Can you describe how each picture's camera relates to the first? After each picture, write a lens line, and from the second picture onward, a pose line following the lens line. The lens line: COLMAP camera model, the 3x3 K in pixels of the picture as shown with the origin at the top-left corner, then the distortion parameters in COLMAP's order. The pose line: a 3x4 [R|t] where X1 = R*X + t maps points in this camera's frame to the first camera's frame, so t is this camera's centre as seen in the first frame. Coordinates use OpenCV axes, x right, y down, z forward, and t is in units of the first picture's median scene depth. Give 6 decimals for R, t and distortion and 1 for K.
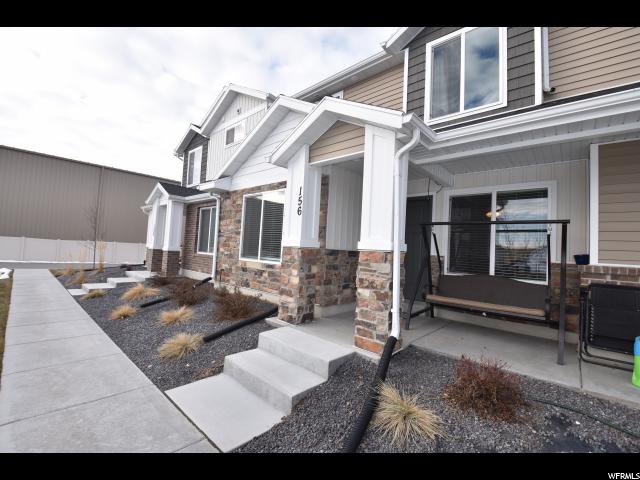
lens RADIAL K [[281.5, 0, 316.8], [0, 281.5, 234.0], [0, 0, 1]] dist [0.001856, -0.013177]
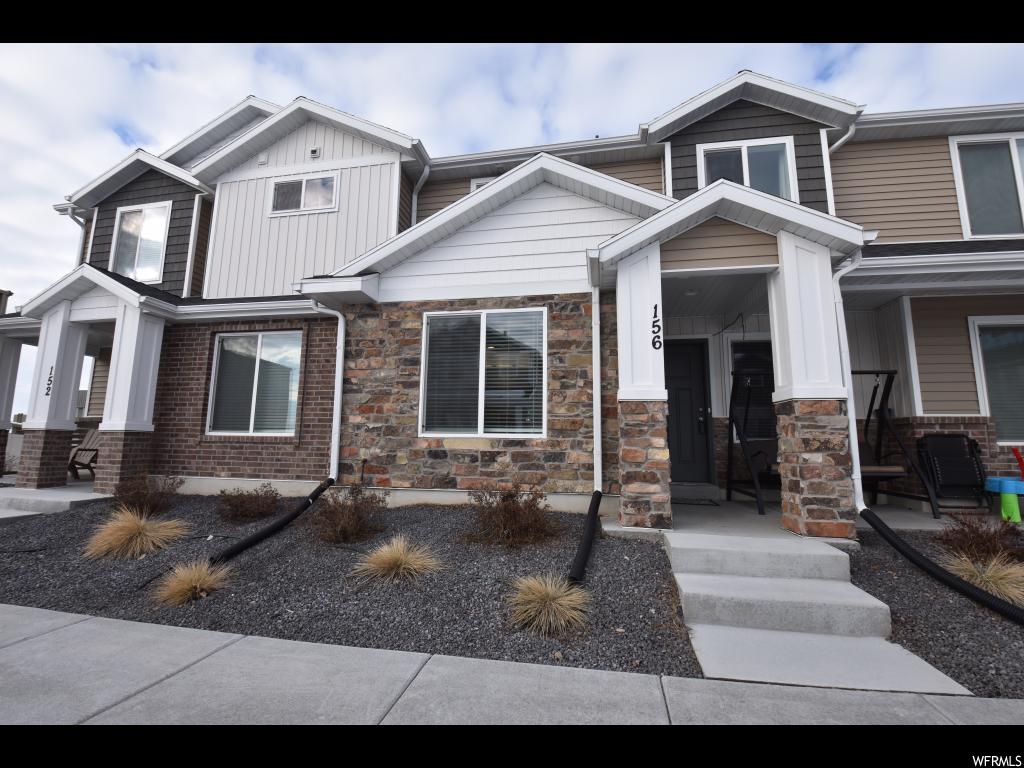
lens RADIAL K [[450.4, 0, 506.9], [0, 450.4, 374.4], [0, 0, 1]] dist [0.001856, -0.013177]
pose [[0.850360, 0.037220, 0.524883, -0.856171], [0.003018, 0.997134, -0.075599, 0.061769], [-0.526192, 0.065870, 0.847811, 0.326077]]
